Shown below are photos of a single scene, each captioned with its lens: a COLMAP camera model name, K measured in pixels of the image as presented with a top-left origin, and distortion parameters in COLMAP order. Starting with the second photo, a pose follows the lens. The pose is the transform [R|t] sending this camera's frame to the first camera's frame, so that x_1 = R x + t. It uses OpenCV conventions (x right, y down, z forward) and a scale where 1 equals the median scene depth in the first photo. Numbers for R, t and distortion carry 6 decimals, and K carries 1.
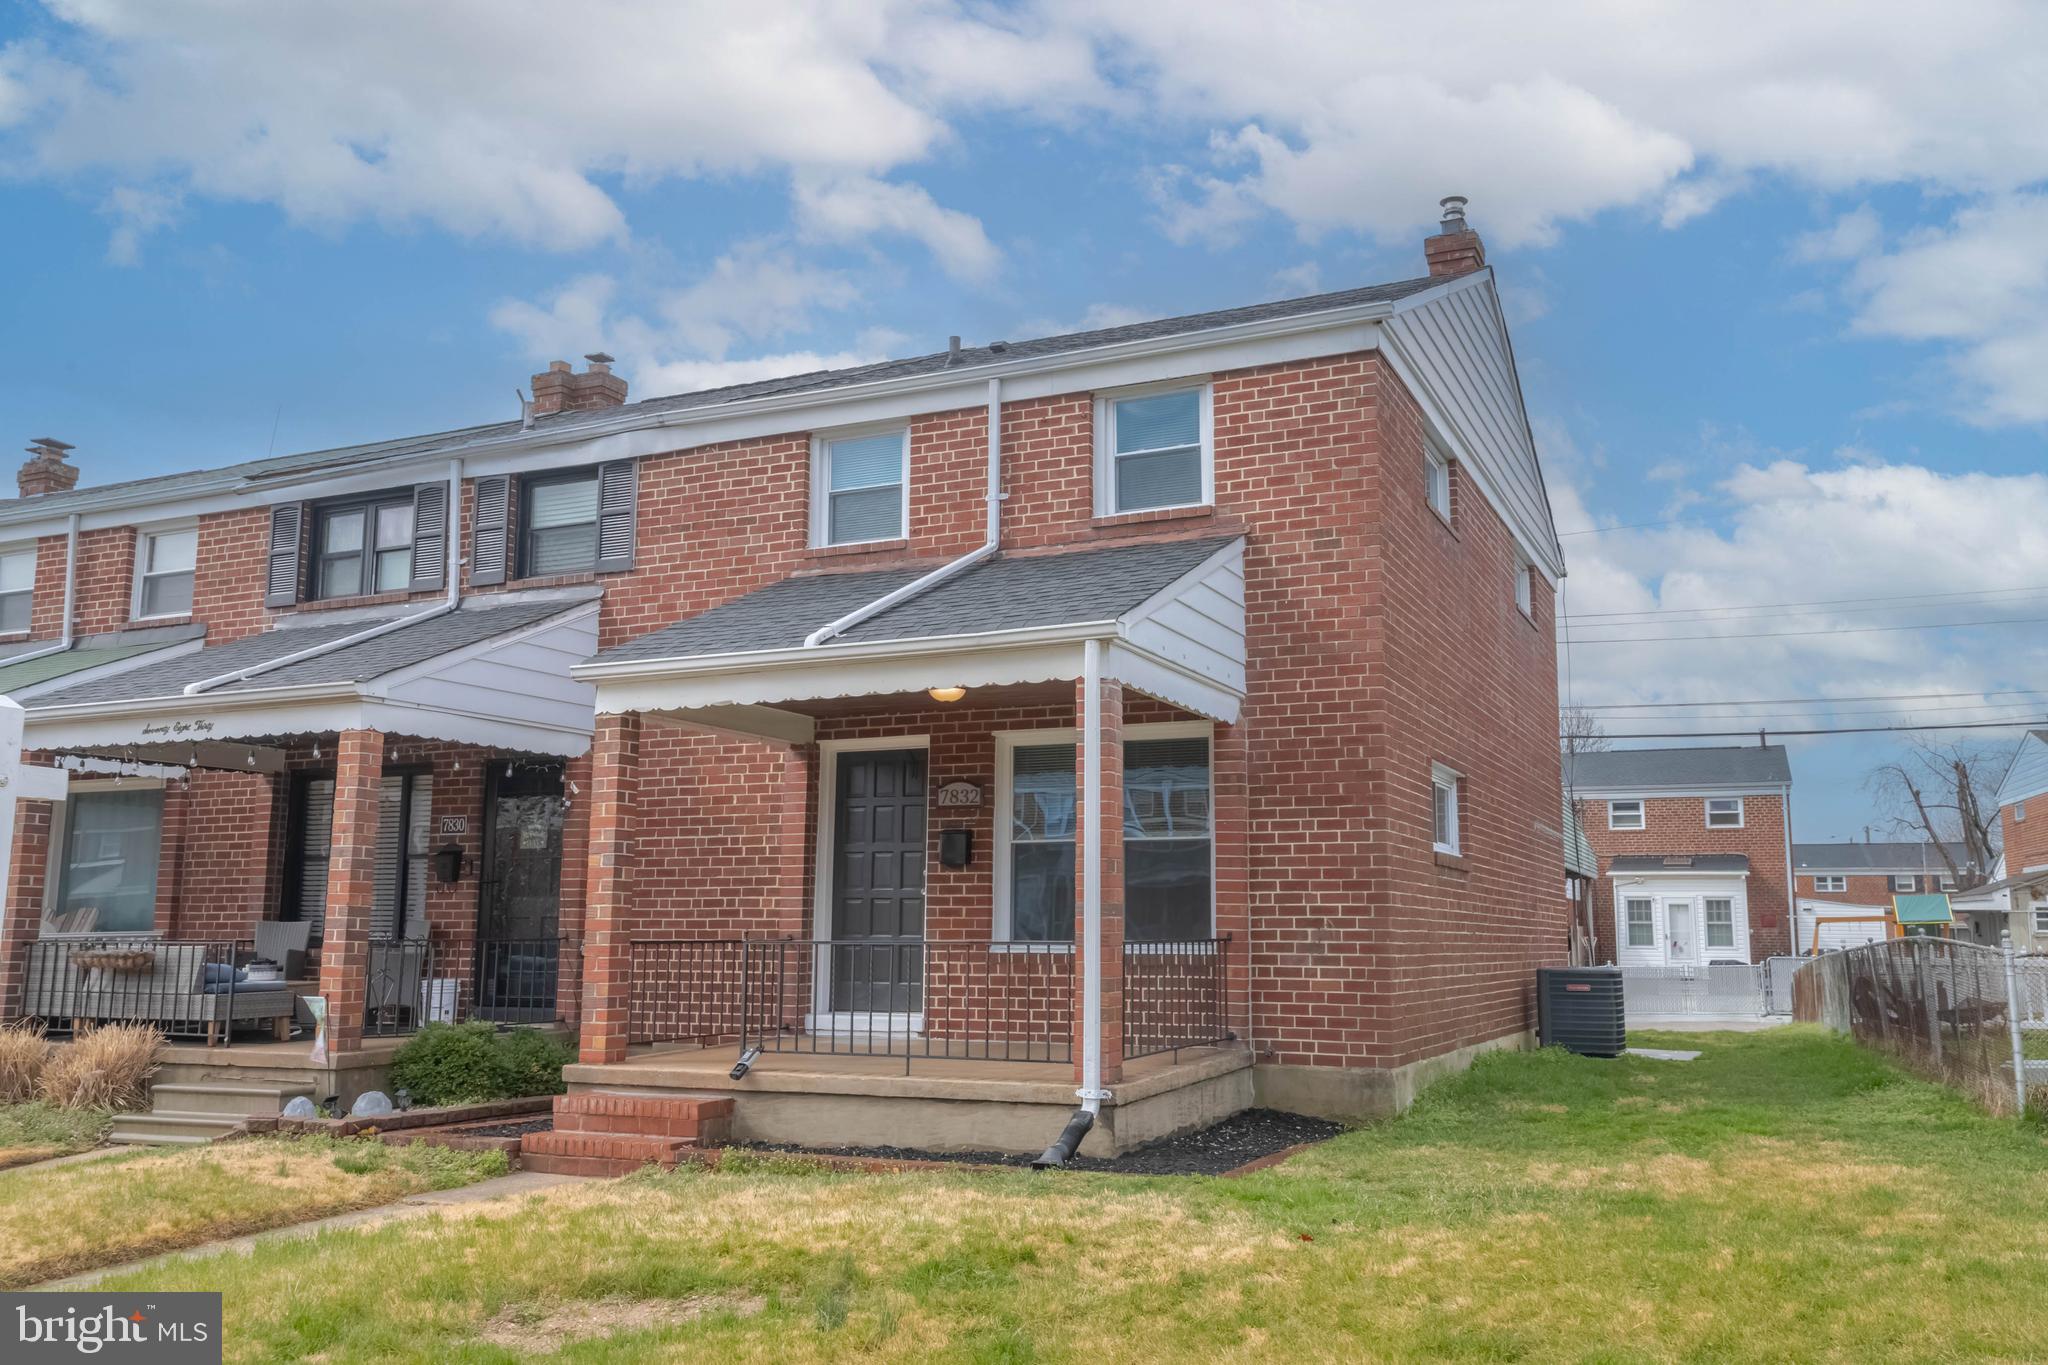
lens RADIAL K [[1643.7, 0, 1038.6], [0, 1643.7, 680.6], [0, 0, 1]] dist [0.023270, 0.004141]
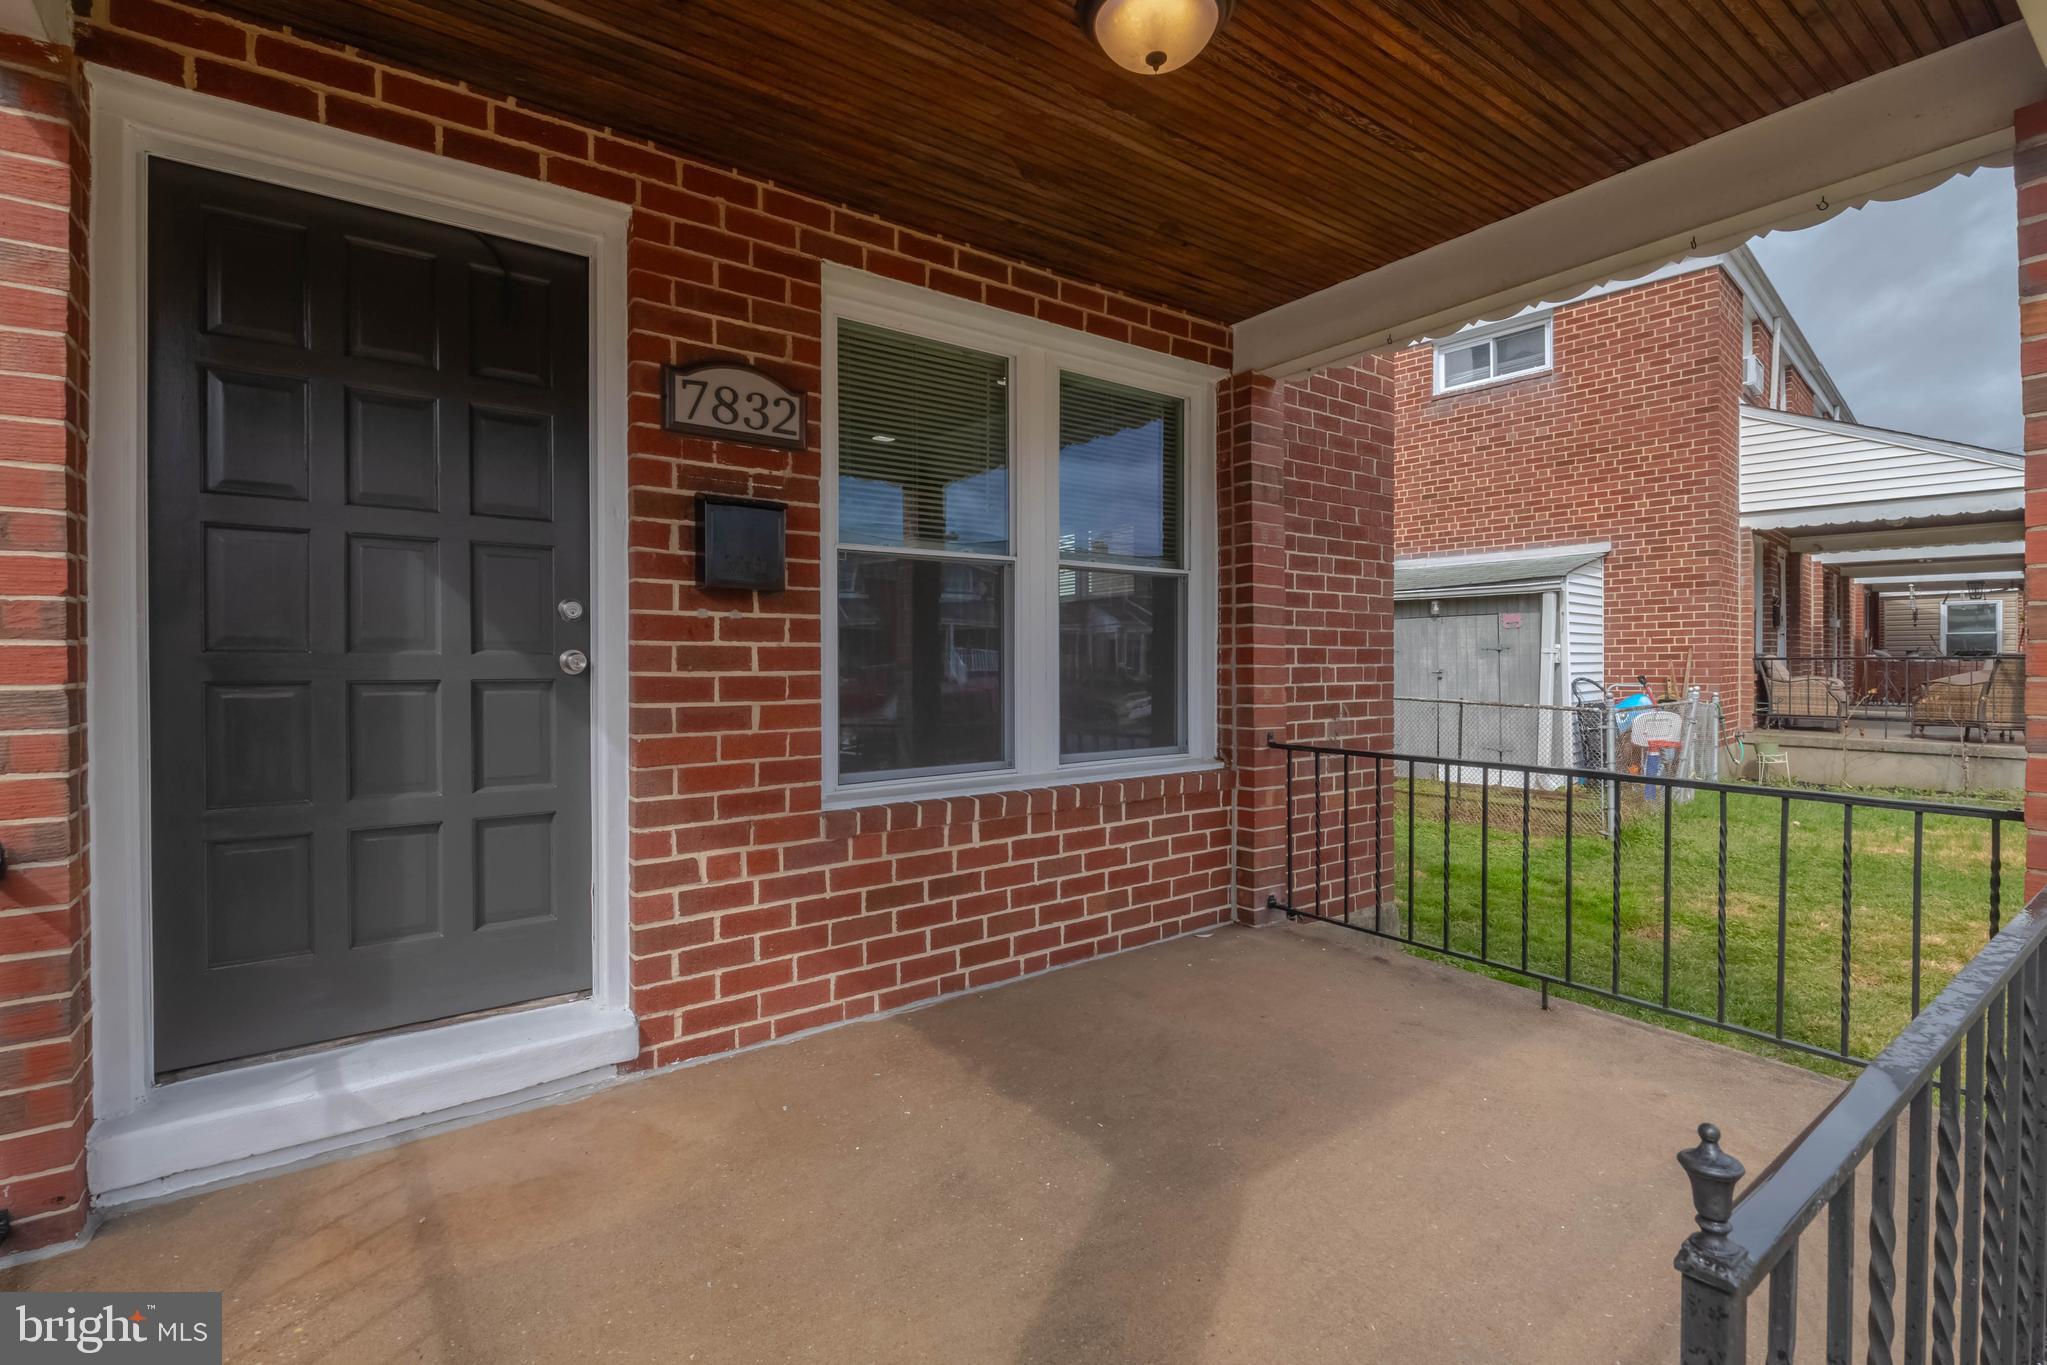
lens RADIAL K [[925.9, 0, 1038.0], [0, 925.9, 675.6], [0, 0, 1]] dist [0.003980, -0.000244]
pose [[0.480429, -0.017729, 0.876855, -0.198955], [-0.125485, 0.988120, 0.088732, 0.102572], [-0.868010, -0.152661, 0.472496, 0.830189]]
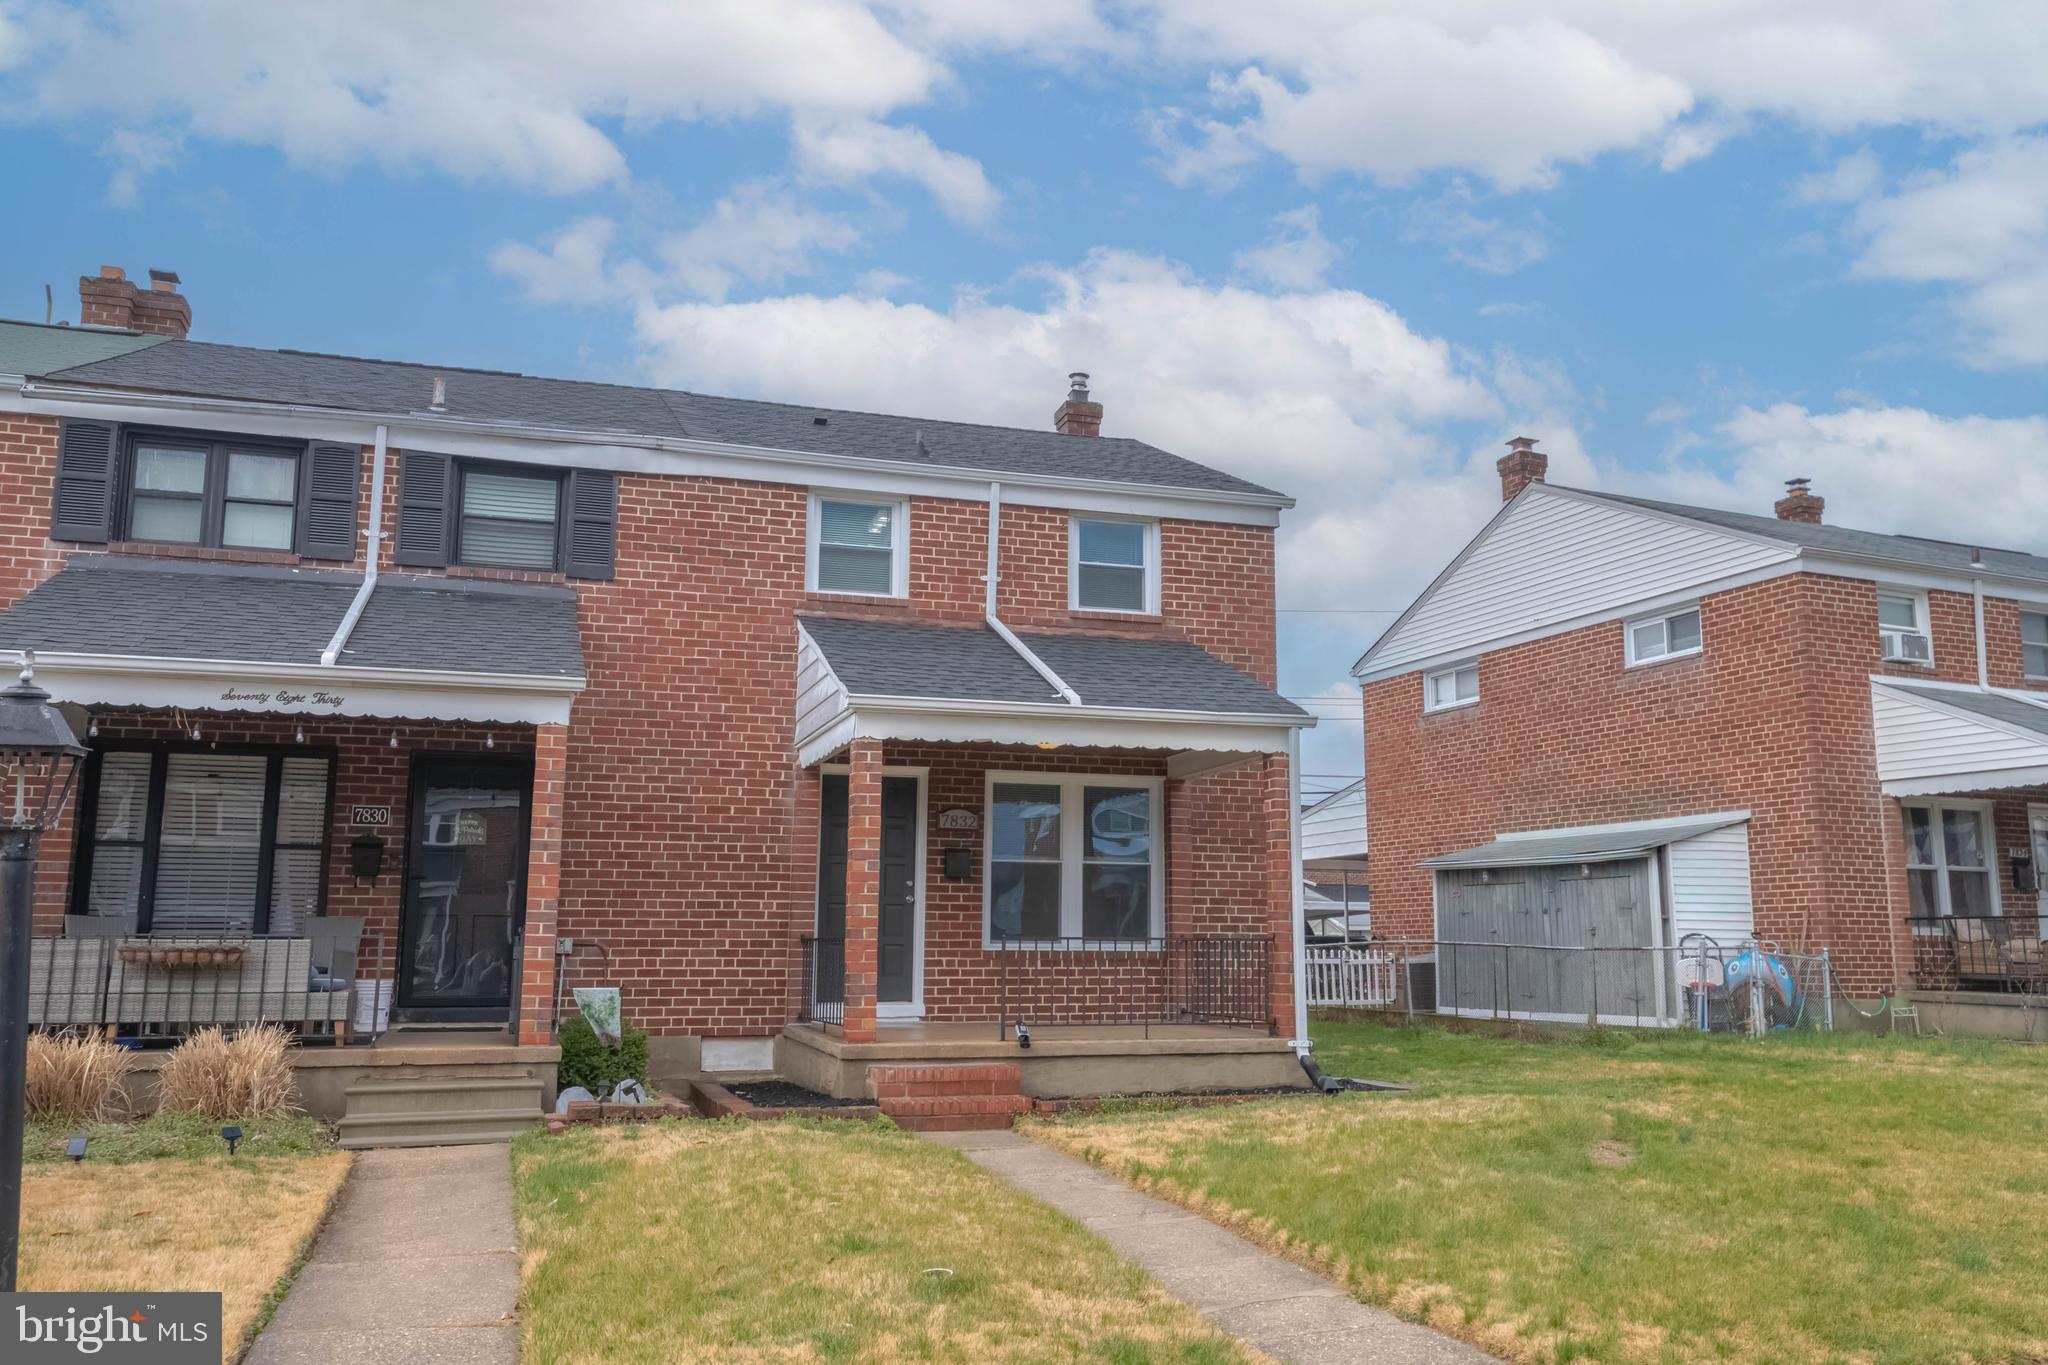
lens RADIAL K [[1643.7, 0, 1033.2], [0, 1643.7, 679.3], [0, 0, 1]] dist [0.023270, 0.004141]
pose [[0.748836, 0.110943, 0.653403, -0.806342], [-0.102927, 0.993395, -0.050710, 0.022313], [-0.654714, -0.029280, 0.755310, 0.051733]]
